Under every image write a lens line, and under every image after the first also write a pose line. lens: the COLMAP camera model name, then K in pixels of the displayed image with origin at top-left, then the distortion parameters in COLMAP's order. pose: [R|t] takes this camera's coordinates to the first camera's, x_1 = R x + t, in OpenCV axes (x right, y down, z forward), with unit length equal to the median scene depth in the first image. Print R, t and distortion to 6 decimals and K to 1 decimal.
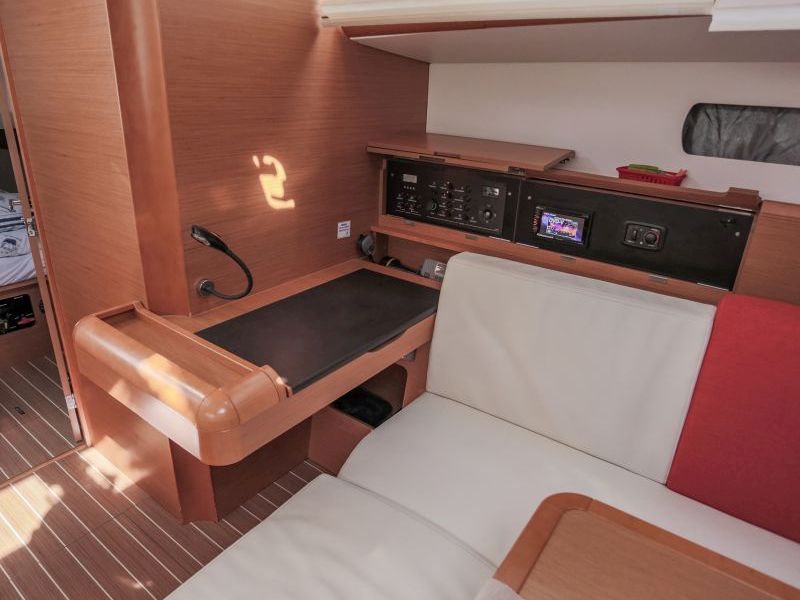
lens RADIAL K [[525.1, 0, 392.0], [0, 525.1, 298.1], [0, 0, 1]] dist [-0.073864, 0.030597]
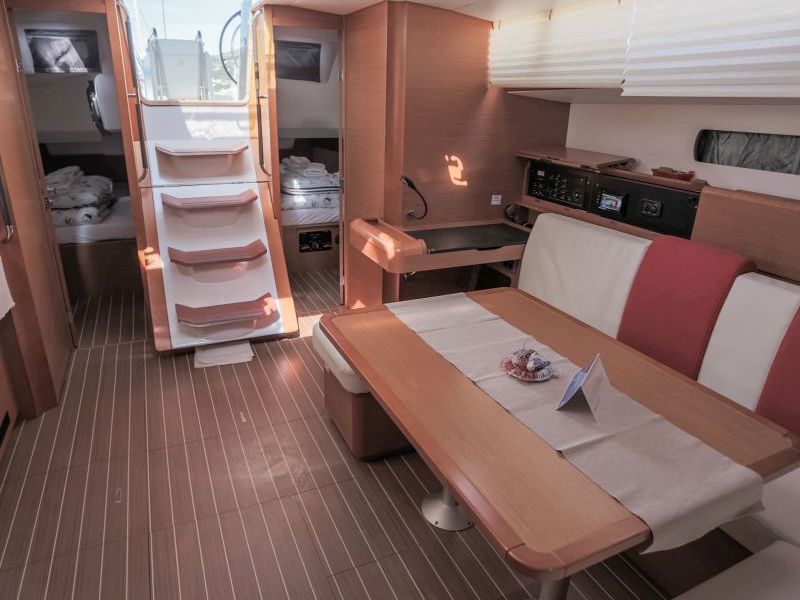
lens RADIAL K [[525.1, 0, 392.0], [0, 525.1, 298.1], [0, 0, 1]] dist [-0.073864, 0.030597]
pose [[0.880364, 0.142331, -0.452438, 0.451490], [-0.151195, 0.988362, 0.016727, 0.220038], [0.449554, 0.053681, 0.891639, -0.704937]]
